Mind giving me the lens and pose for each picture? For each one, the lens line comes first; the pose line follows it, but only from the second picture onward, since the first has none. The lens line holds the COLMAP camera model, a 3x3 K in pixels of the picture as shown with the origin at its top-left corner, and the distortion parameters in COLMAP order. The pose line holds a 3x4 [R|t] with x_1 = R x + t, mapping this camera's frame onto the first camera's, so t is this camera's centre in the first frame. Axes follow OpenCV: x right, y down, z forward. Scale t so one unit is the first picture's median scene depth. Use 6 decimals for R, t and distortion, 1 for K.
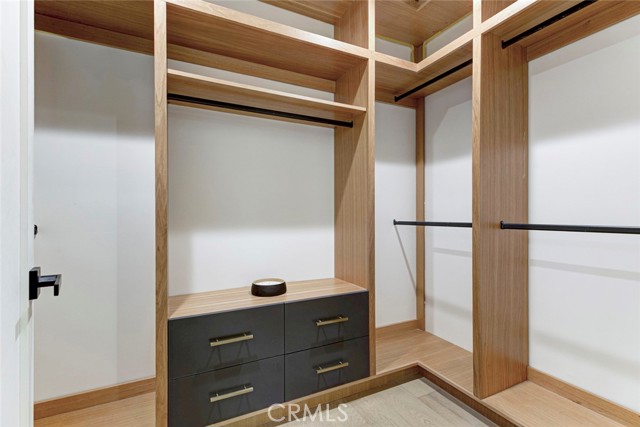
lens RADIAL K [[304.4, 0, 320.7], [0, 304.4, 214.2], [0, 0, 1]] dist [-0.002283, -0.000971]
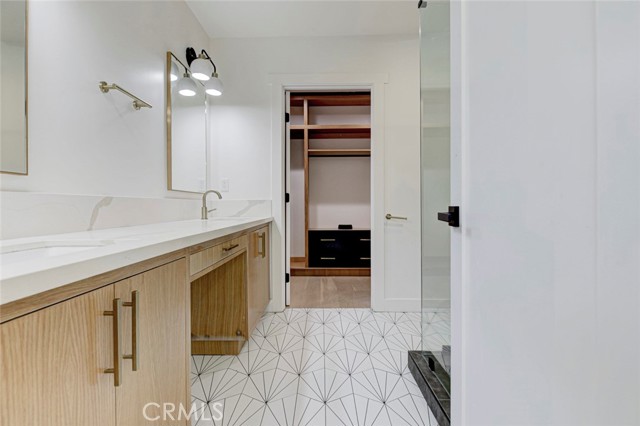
lens RADIAL K [[304.4, 0, 319.6], [0, 304.4, 209.8], [0, 0, 1]] dist [-0.002283, -0.000971]
pose [[0.897361, 0.006009, -0.441257, 0.887274], [0.000694, 0.999887, 0.015028, 0.080095], [0.441297, -0.013792, 0.897255, -1.587476]]
